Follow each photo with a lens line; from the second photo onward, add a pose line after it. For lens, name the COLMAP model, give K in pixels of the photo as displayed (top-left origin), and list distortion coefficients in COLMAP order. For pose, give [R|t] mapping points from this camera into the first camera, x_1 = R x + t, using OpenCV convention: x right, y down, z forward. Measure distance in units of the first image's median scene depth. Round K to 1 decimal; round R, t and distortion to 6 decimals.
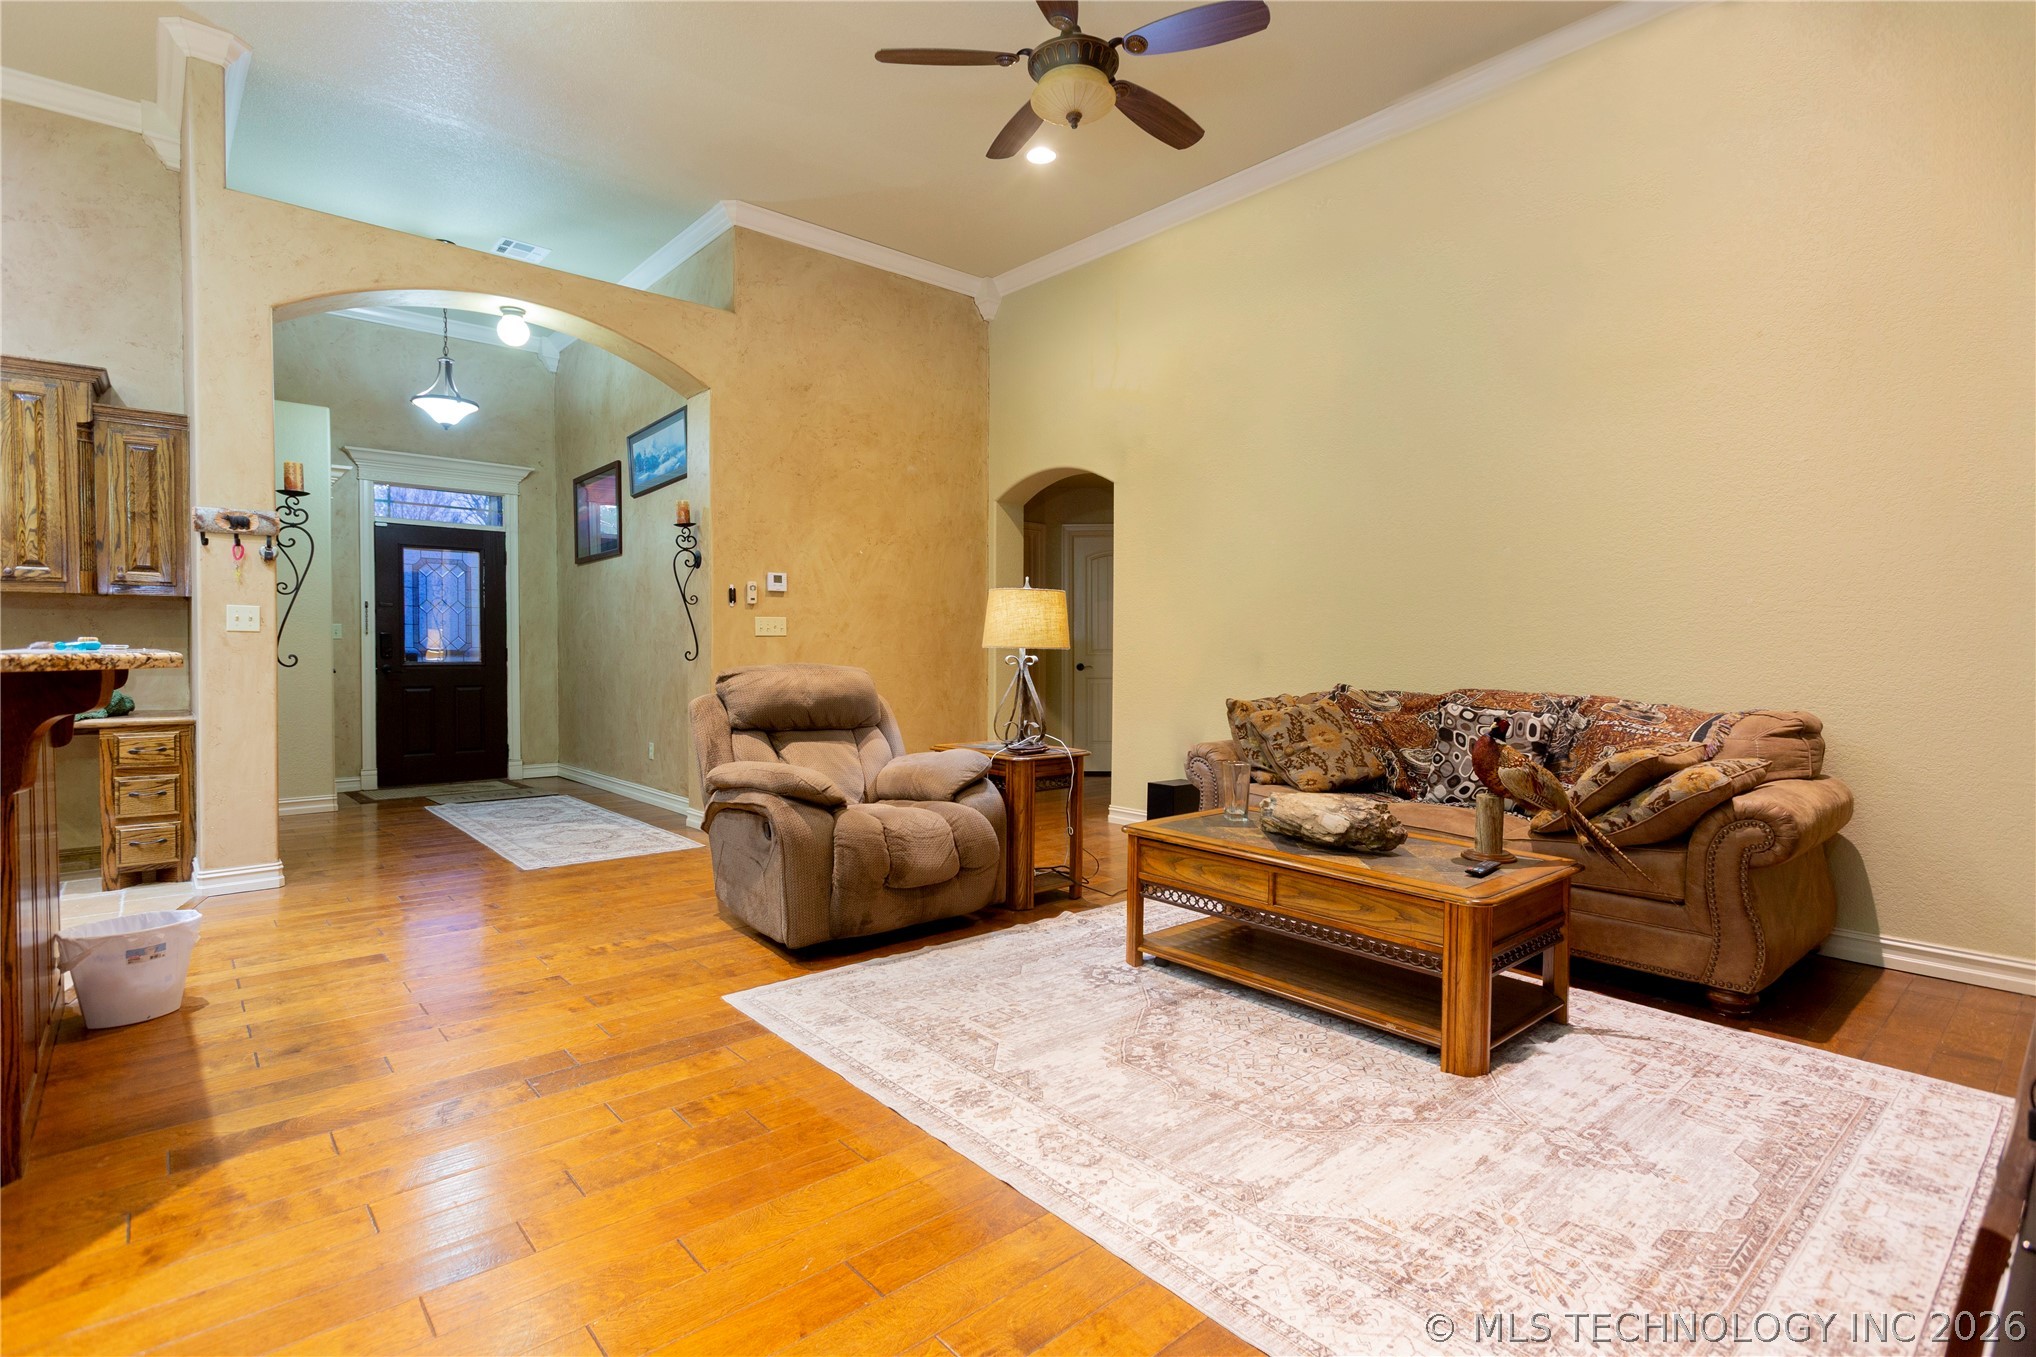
lens RADIAL K [[991.3, 0, 1018.6], [0, 991.3, 671.7], [0, 0, 1]] dist [-0.007145, 0.010309]
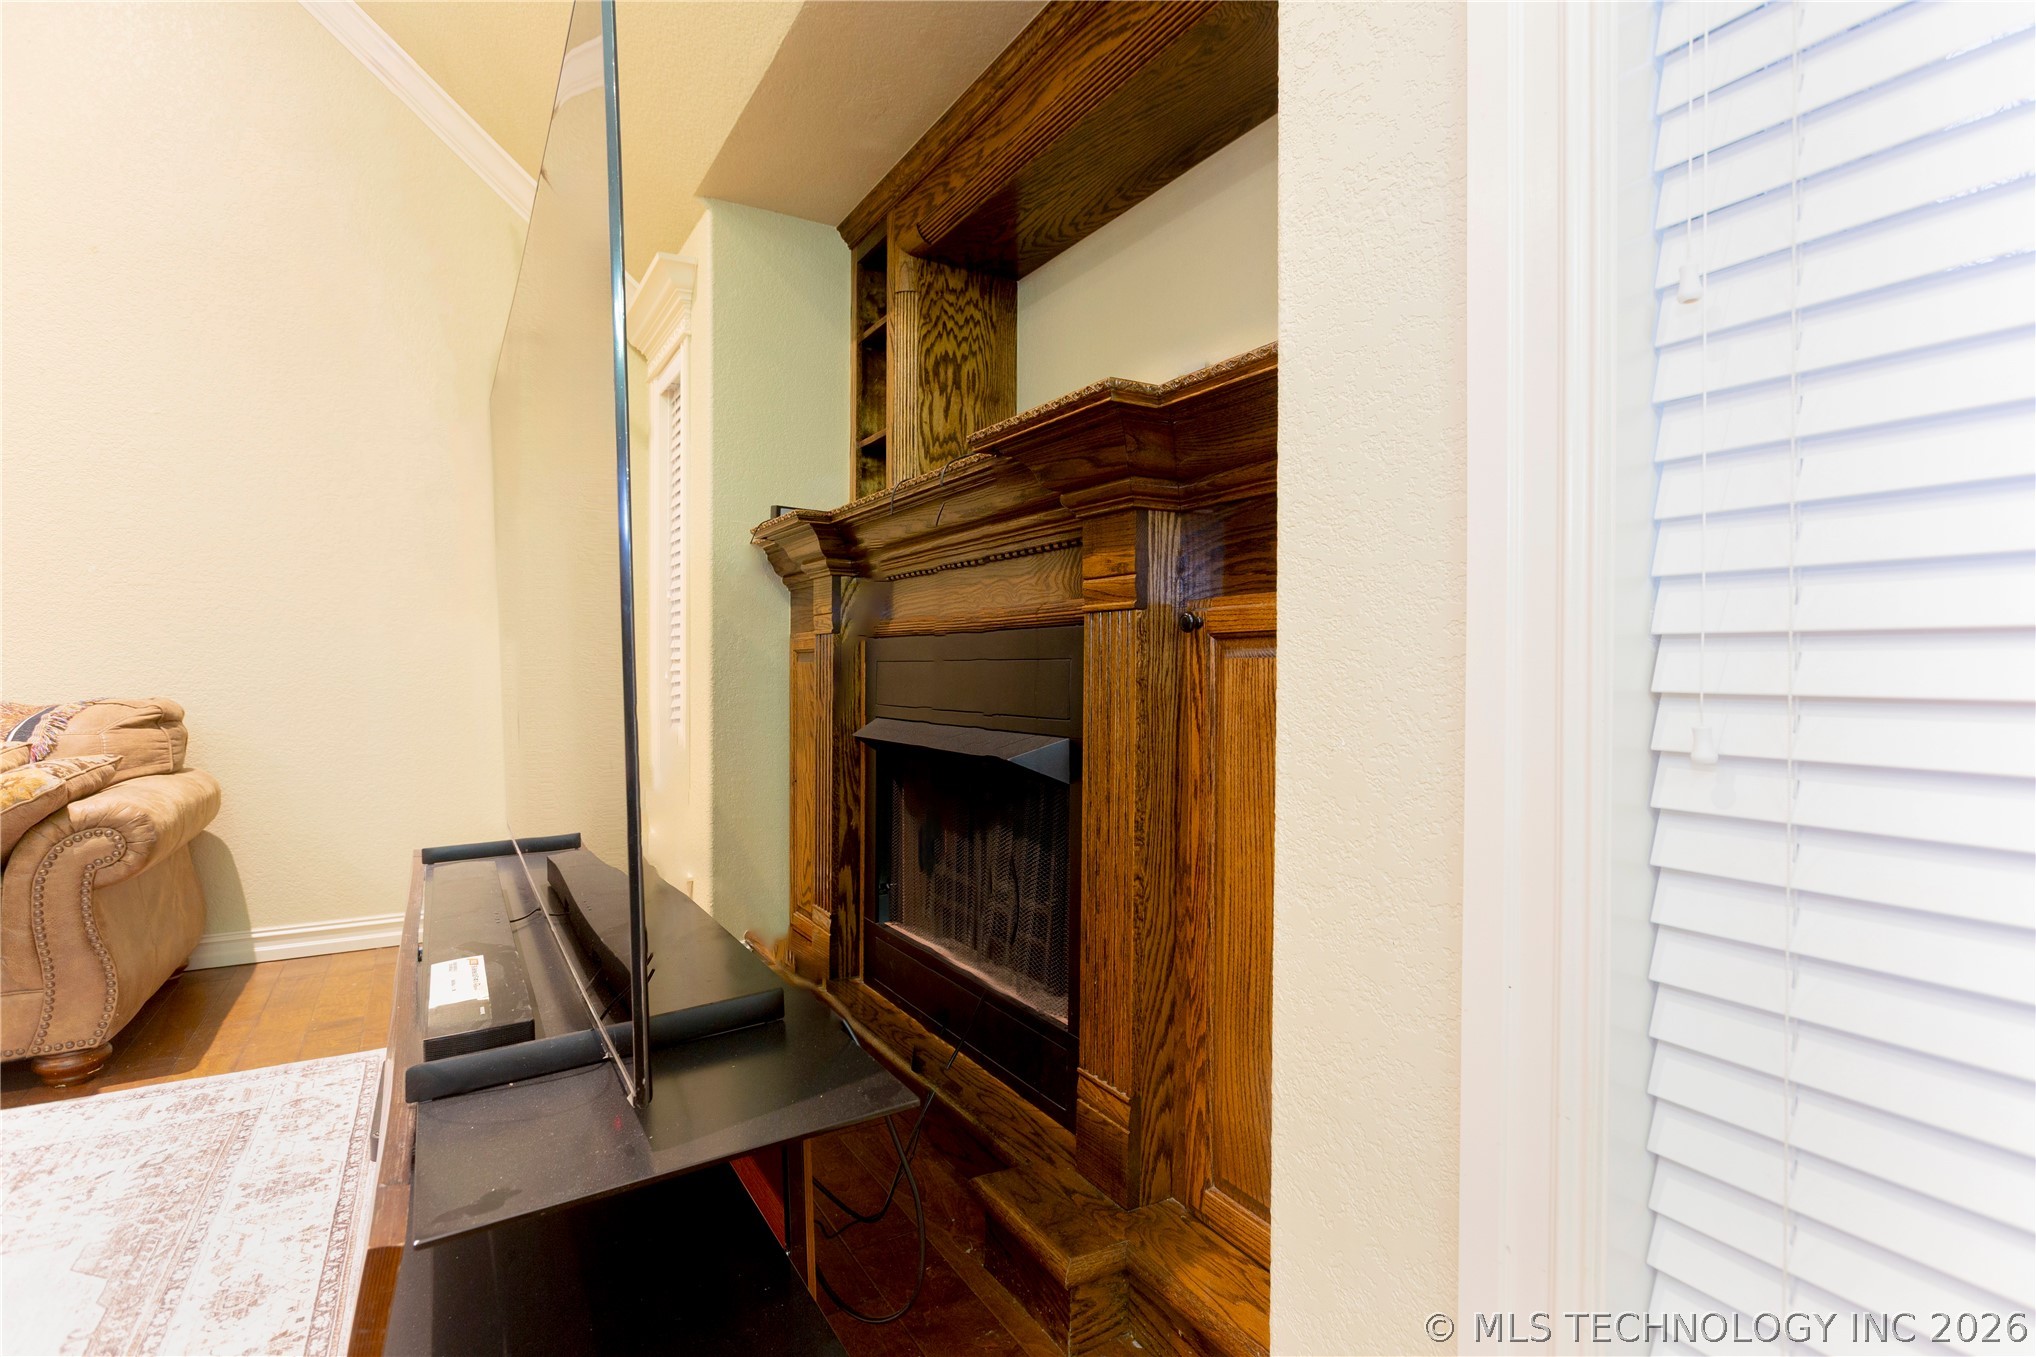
lens RADIAL K [[977.1, 0, 1021.0], [0, 977.1, 669.0], [0, 0, 1]] dist [-0.000576, -0.000340]
pose [[0.184391, -0.007935, 0.982821, 0.095844], [0.024727, 0.999688, 0.003432, 0.033924], [-0.982542, 0.023669, 0.184529, 0.107239]]
